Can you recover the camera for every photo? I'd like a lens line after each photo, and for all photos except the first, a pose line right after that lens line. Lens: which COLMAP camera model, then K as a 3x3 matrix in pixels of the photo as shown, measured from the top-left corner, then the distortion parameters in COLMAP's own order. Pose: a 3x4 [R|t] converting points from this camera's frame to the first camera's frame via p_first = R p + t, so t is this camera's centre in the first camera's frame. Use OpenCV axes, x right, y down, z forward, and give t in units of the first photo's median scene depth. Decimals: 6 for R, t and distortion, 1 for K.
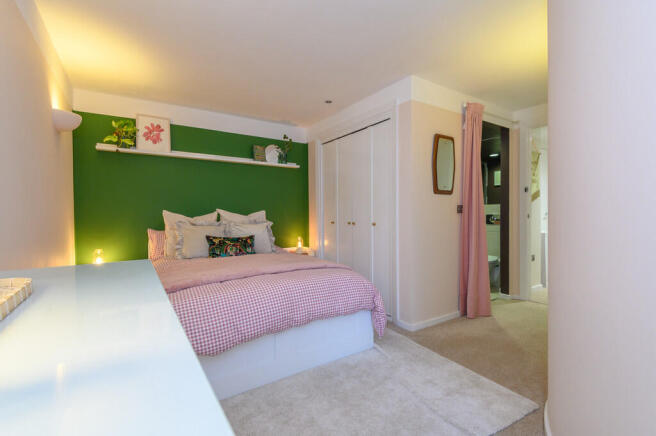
lens RADIAL K [[308.3, 0, 328.0], [0, 308.3, 218.0], [0, 0, 1]] dist [-0.000396, -0.000355]
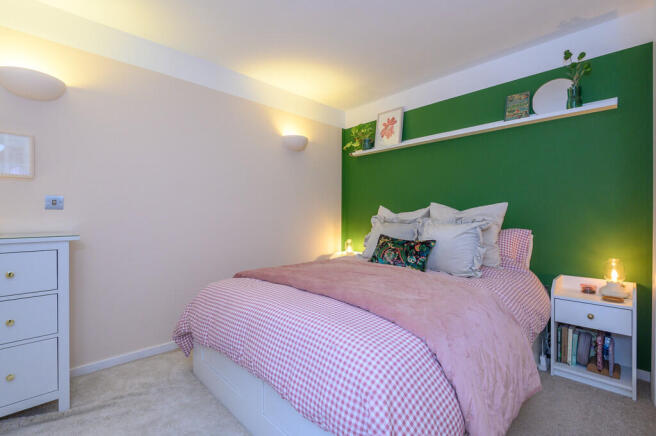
lens RADIAL K [[308.3, 0, 328.0], [0, 308.3, 218.0], [0, 0, 1]] dist [-0.000396, -0.000355]
pose [[0.129984, 0.014729, -0.991407, 0.376303], [-0.012016, 0.999840, 0.013279, 0.001550], [0.991443, 0.010187, 0.130140, 0.660034]]
